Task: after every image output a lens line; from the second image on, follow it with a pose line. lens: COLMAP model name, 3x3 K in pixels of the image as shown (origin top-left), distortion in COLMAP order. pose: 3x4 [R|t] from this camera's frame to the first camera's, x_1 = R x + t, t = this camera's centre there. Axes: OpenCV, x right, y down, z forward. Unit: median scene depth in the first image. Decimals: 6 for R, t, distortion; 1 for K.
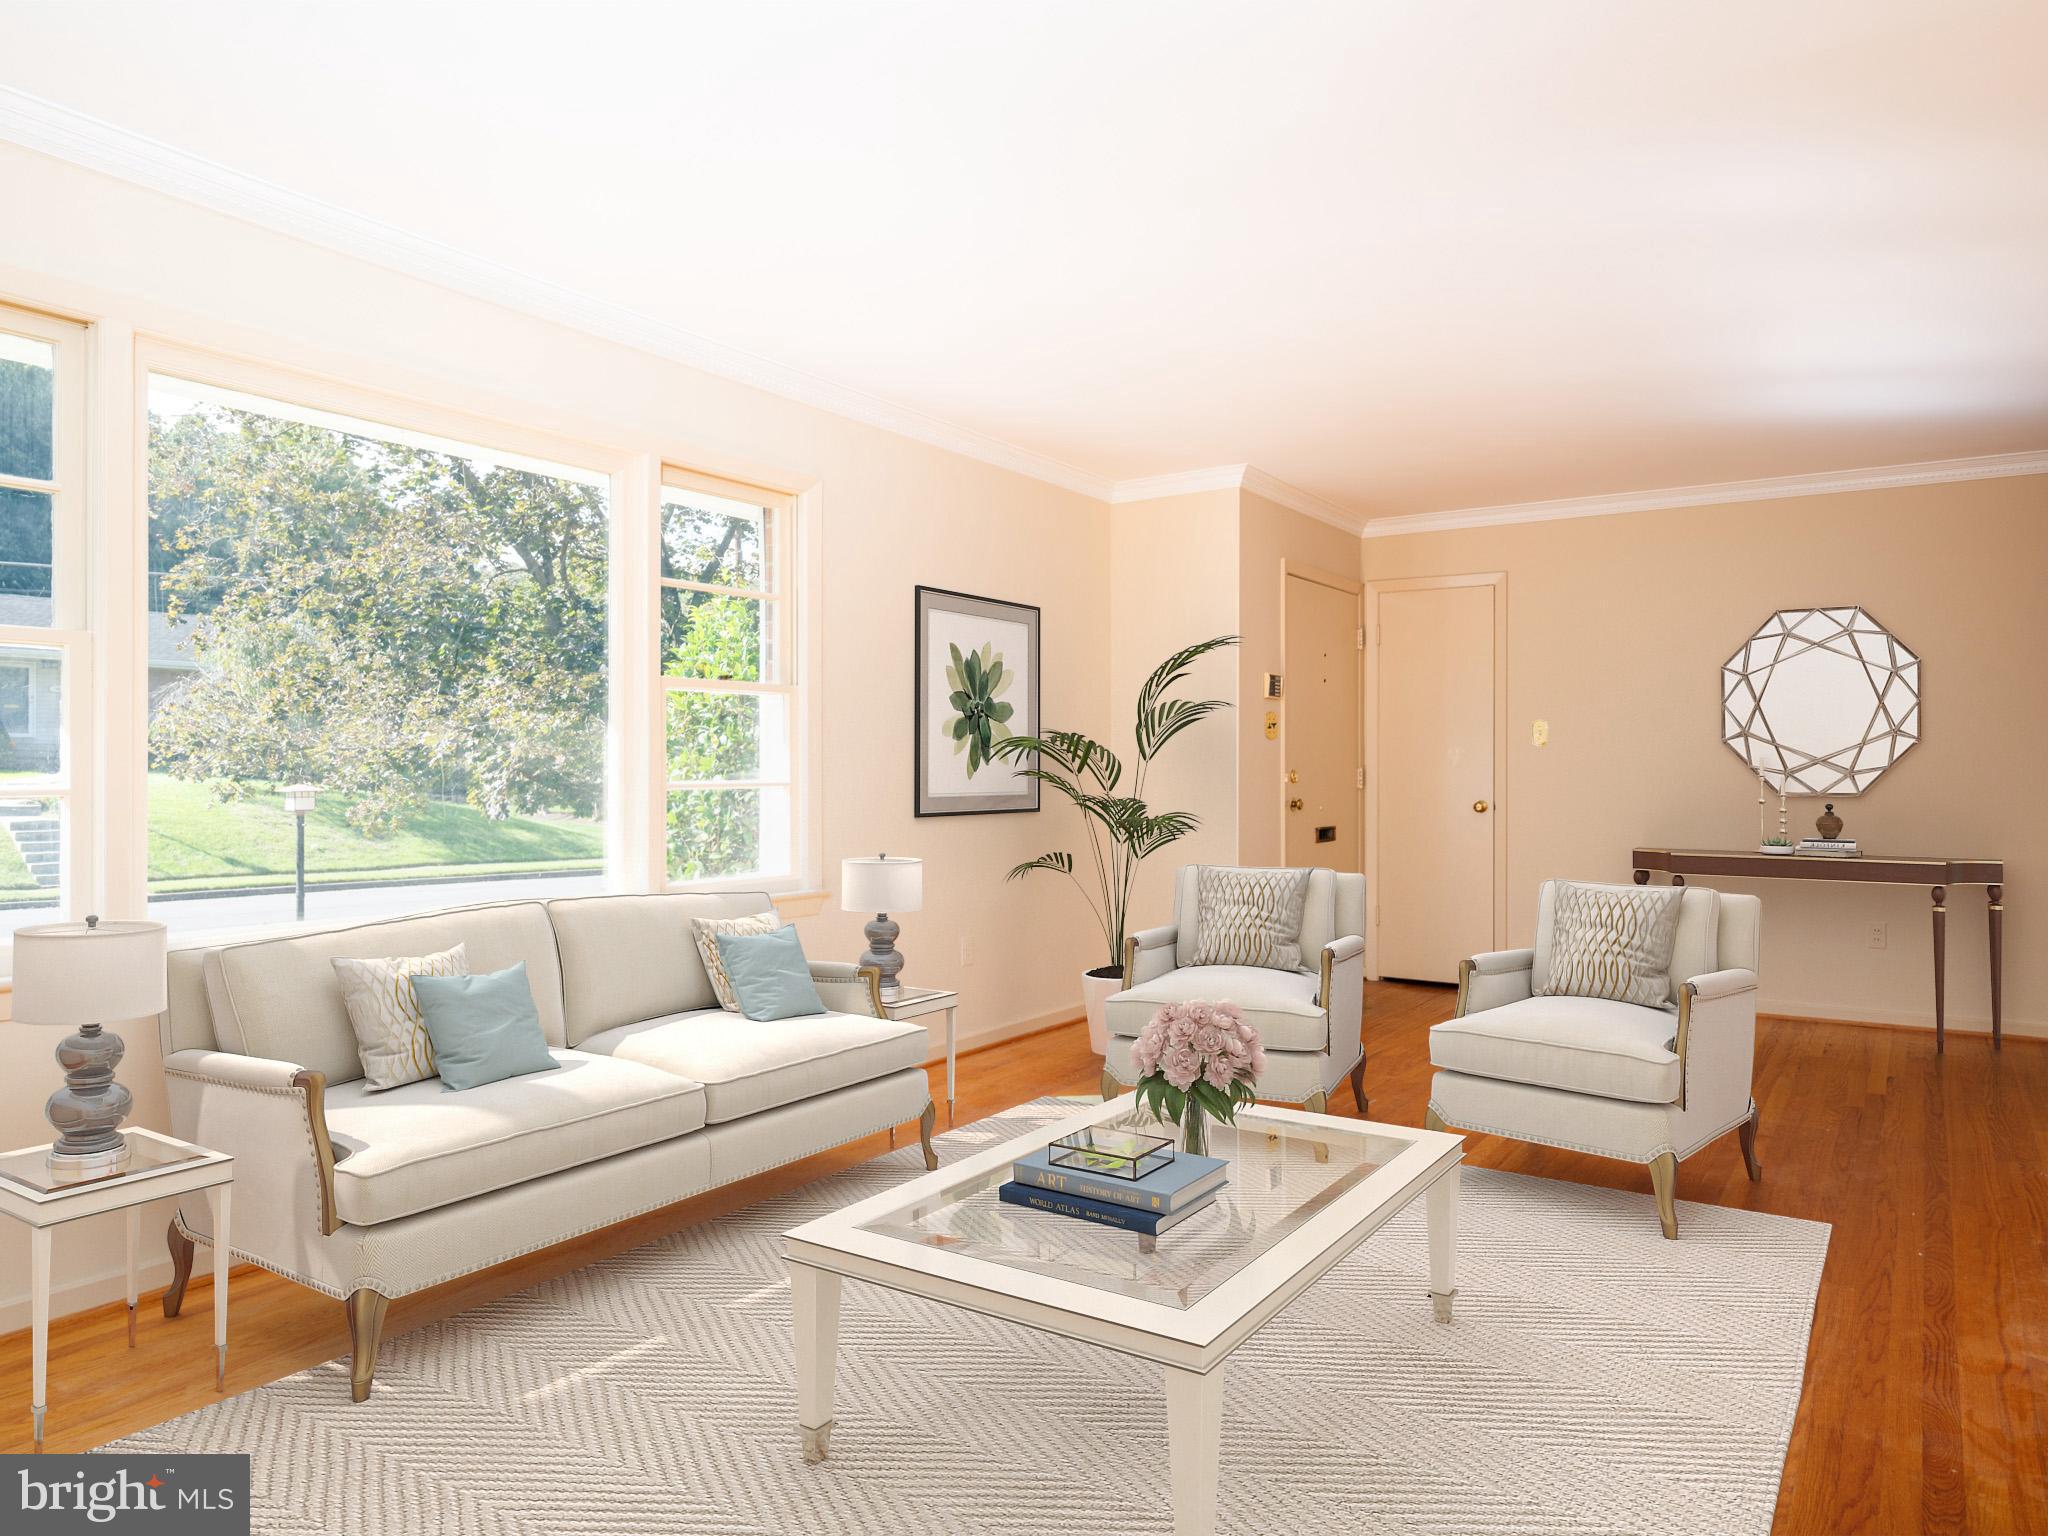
lens RADIAL K [[1198.9, 0, 1023.7], [0, 1198.9, 770.8], [0, 0, 1]] dist [0.003012, 0.000011]
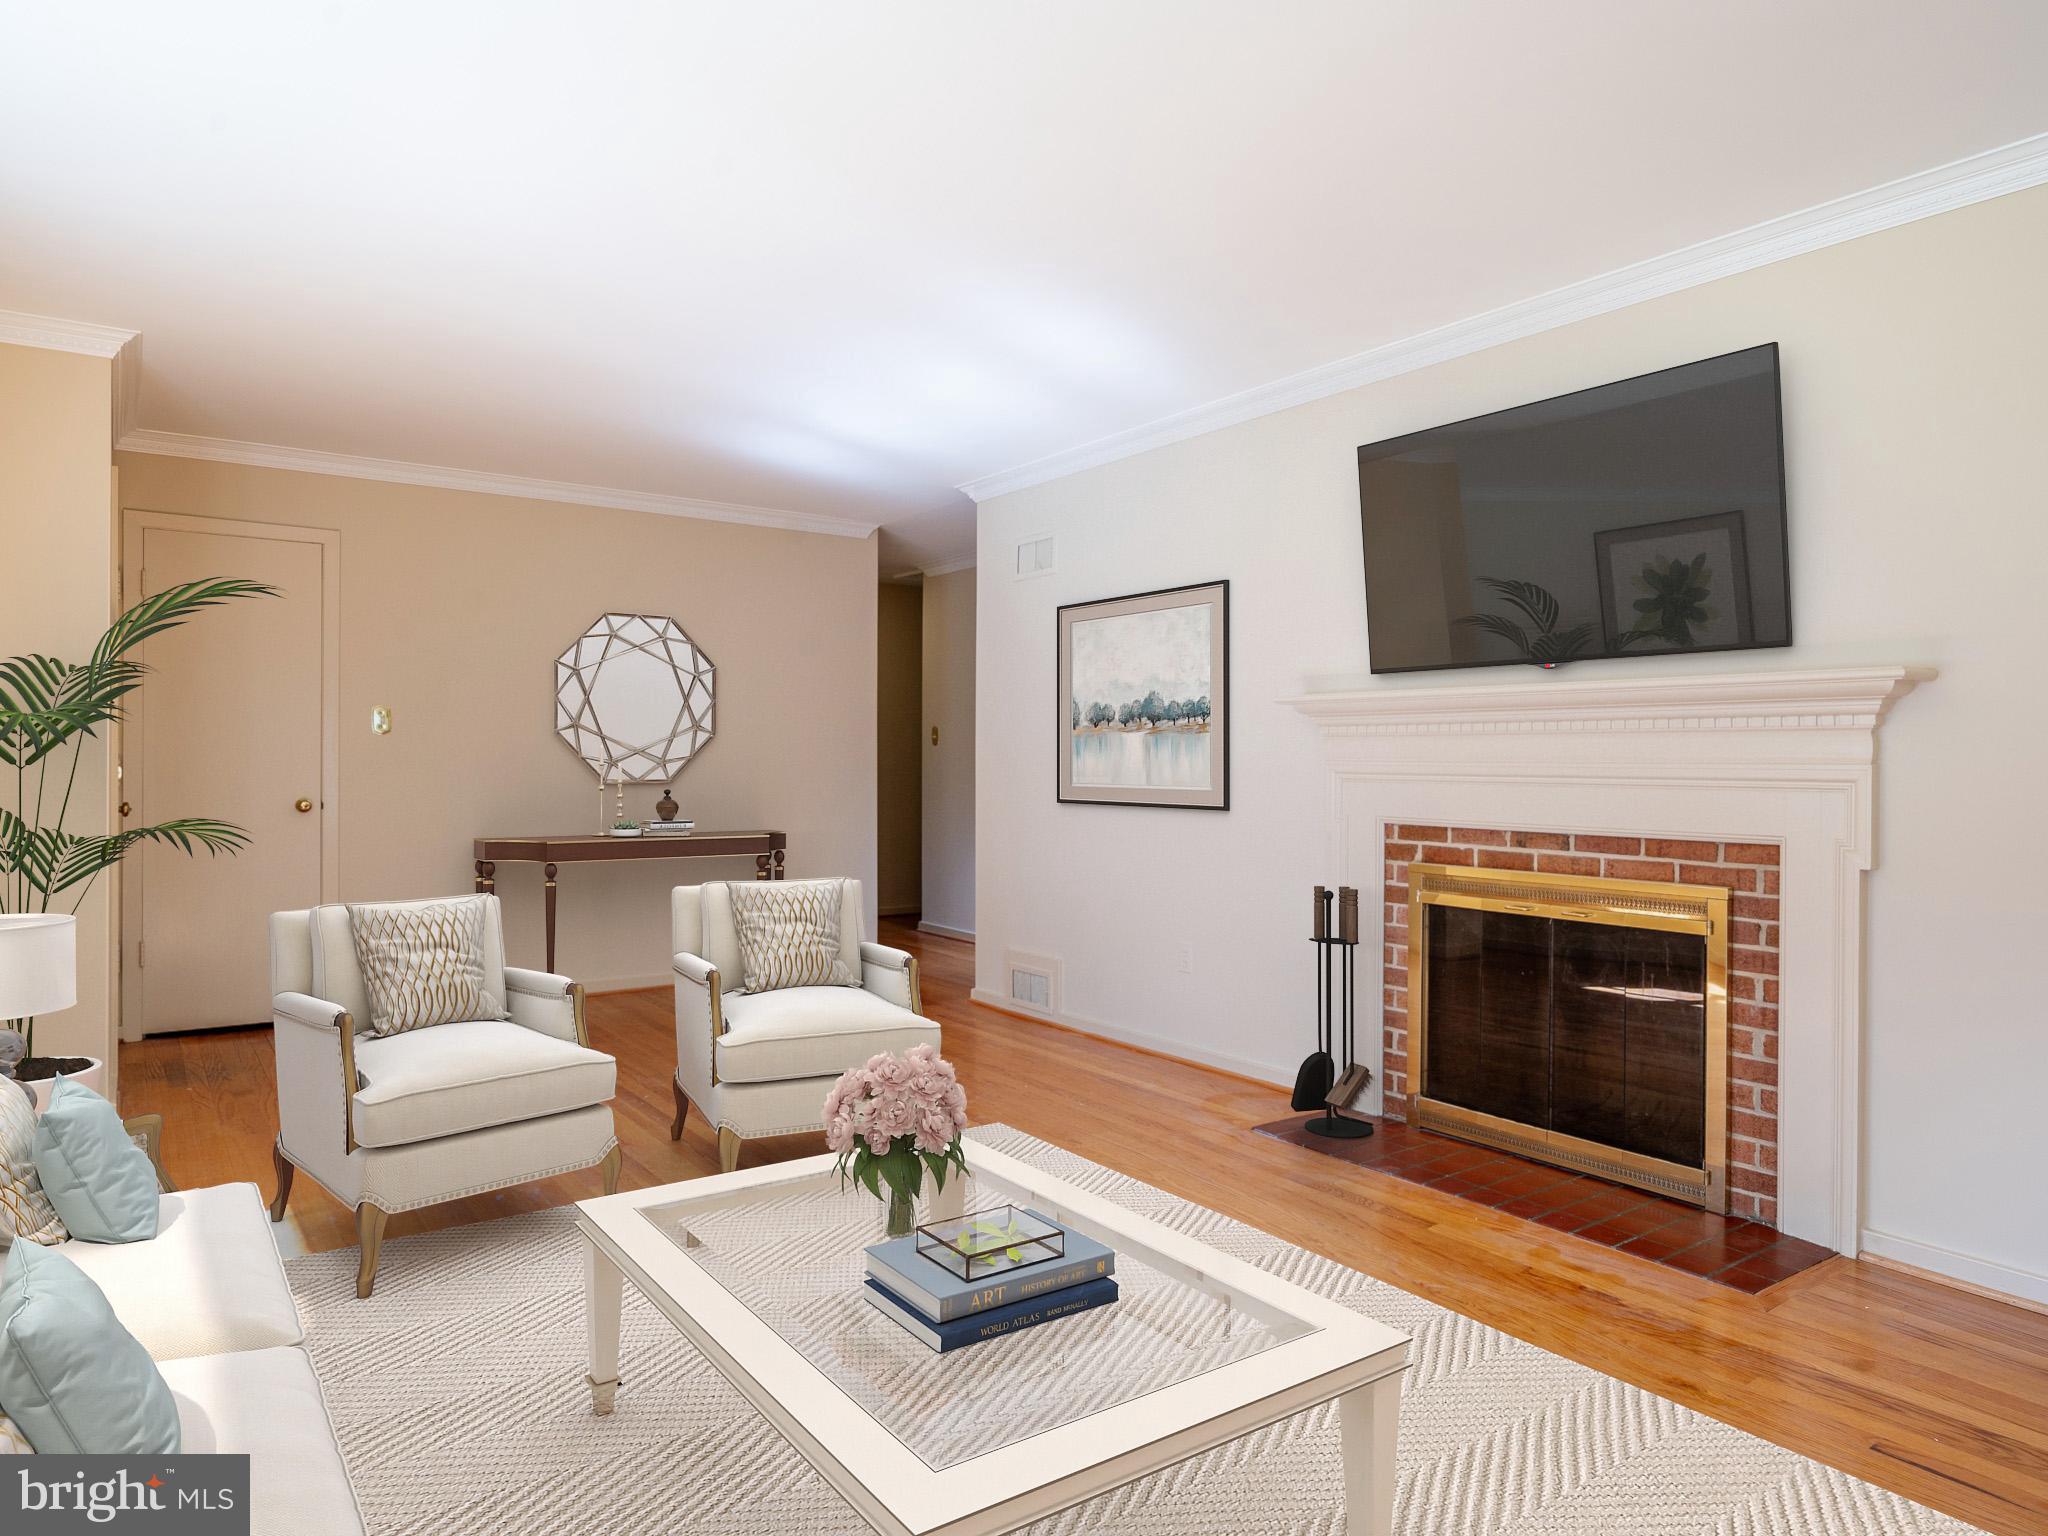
lens RADIAL K [[1292.7, 0, 1024.6], [0, 1292.7, 760.4], [0, 0, 1]] dist [0.007308, 0.001265]
pose [[0.349841, -0.008534, 0.936770, -0.359242], [-0.001119, 0.999954, 0.009527, -0.012202], [-0.936809, -0.004382, 0.349815, 0.252132]]
